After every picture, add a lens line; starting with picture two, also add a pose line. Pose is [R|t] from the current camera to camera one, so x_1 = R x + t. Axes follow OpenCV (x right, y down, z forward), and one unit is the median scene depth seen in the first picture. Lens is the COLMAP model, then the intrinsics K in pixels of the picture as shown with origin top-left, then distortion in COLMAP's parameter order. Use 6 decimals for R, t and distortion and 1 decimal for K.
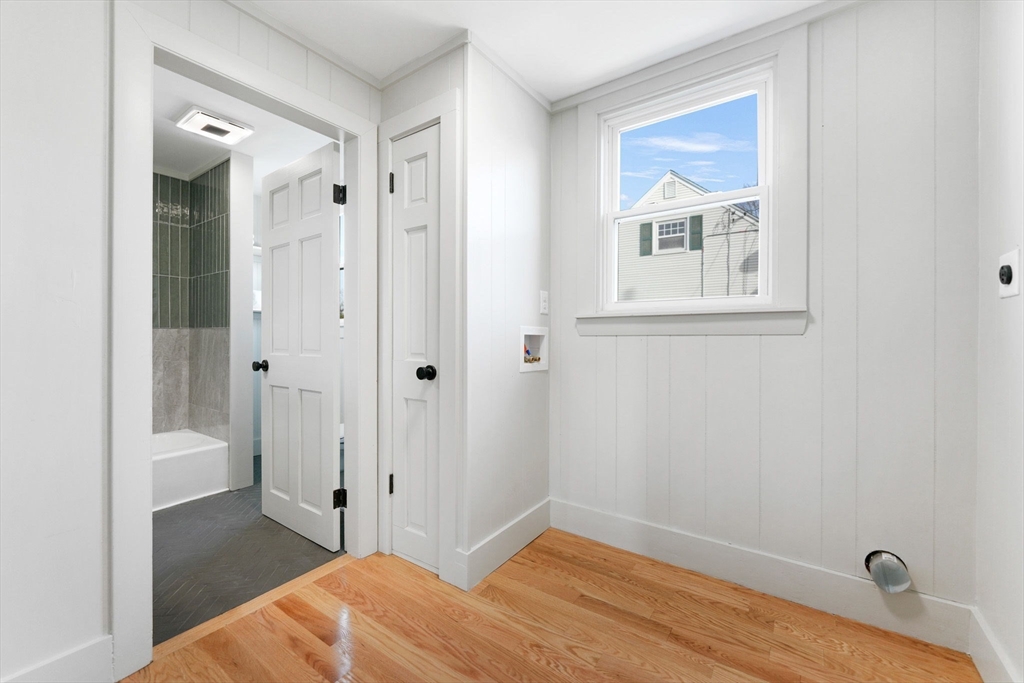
lens RADIAL K [[423.9, 0, 509.6], [0, 423.9, 335.0], [0, 0, 1]] dist [-0.018407, 0.000156]
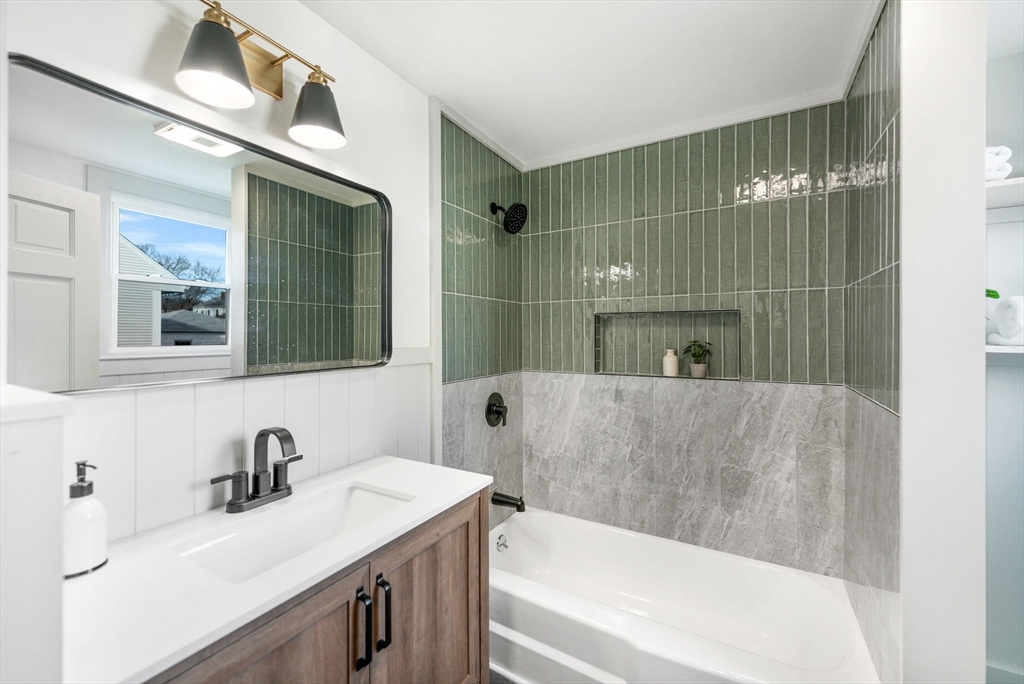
lens RADIAL K [[423.9, 0, 509.6], [0, 423.9, 335.5], [0, 0, 1]] dist [-0.018407, 0.000156]
pose [[0.079003, 0.005767, -0.996858, -0.295002], [0.000306, 0.999983, 0.005809, -0.081082], [0.996874, -0.000764, 0.078999, 0.563138]]
